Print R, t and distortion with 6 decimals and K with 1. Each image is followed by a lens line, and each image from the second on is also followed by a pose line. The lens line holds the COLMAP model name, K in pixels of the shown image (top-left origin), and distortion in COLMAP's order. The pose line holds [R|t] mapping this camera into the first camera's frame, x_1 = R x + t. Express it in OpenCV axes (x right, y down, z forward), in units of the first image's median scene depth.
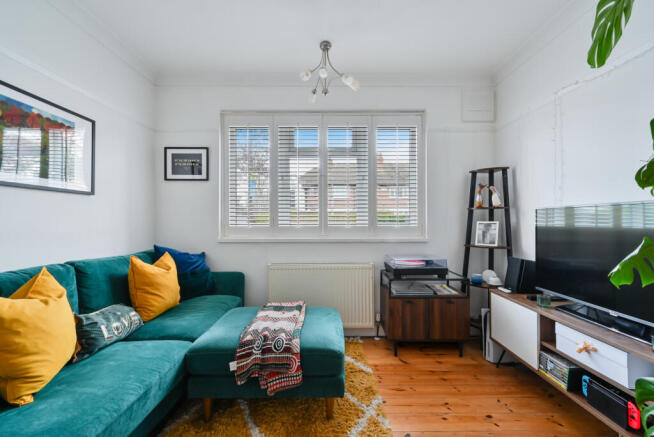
lens RADIAL K [[261.6, 0, 323.4], [0, 261.6, 217.6], [0, 0, 1]] dist [-0.002644, 0.000783]
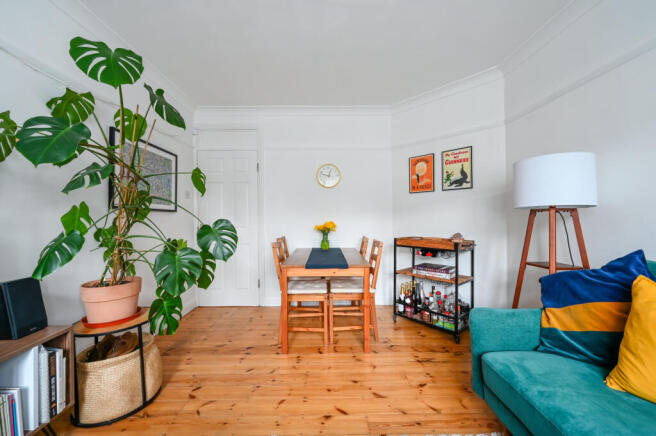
lens RADIAL K [[259.5, 0, 329.6], [0, 259.5, 218.4], [0, 0, 1]] dist [-0.003586, 0.000310]
pose [[-0.999868, 0.004085, -0.015729, 0.014784], [0.004210, 0.999960, -0.007916, 0.013711], [0.015696, -0.007981, -0.999845, 1.061039]]
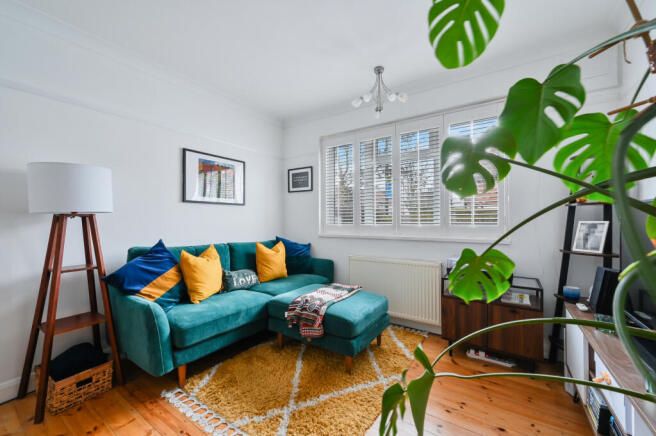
lens RADIAL K [[259.5, 0, 328.5], [0, 259.5, 216.6], [0, 0, 1]] dist [-0.003586, 0.000310]
pose [[0.828672, -0.008212, -0.559674, 0.524069], [0.008074, 0.999964, -0.002718, -0.003709], [0.559676, -0.002266, 0.828708, -0.094580]]
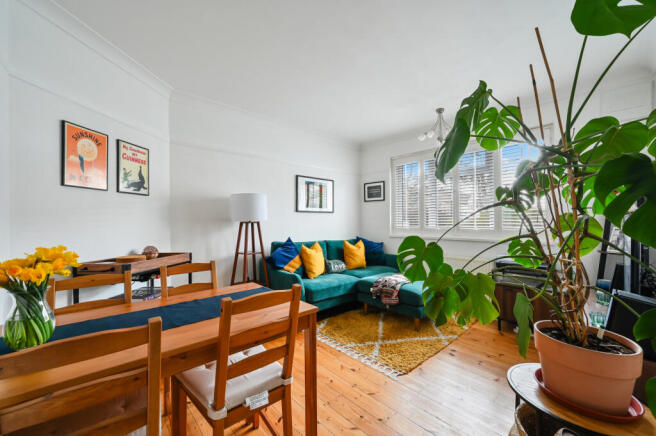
lens RADIAL K [[259.5, 0, 326.1], [0, 259.5, 218.6], [0, 0, 1]] dist [-0.003586, 0.000310]
pose [[0.670511, -0.006657, -0.741870, 0.767460], [0.010062, 0.999949, 0.000121, -0.037500], [0.741832, -0.007546, 0.670544, -0.575079]]
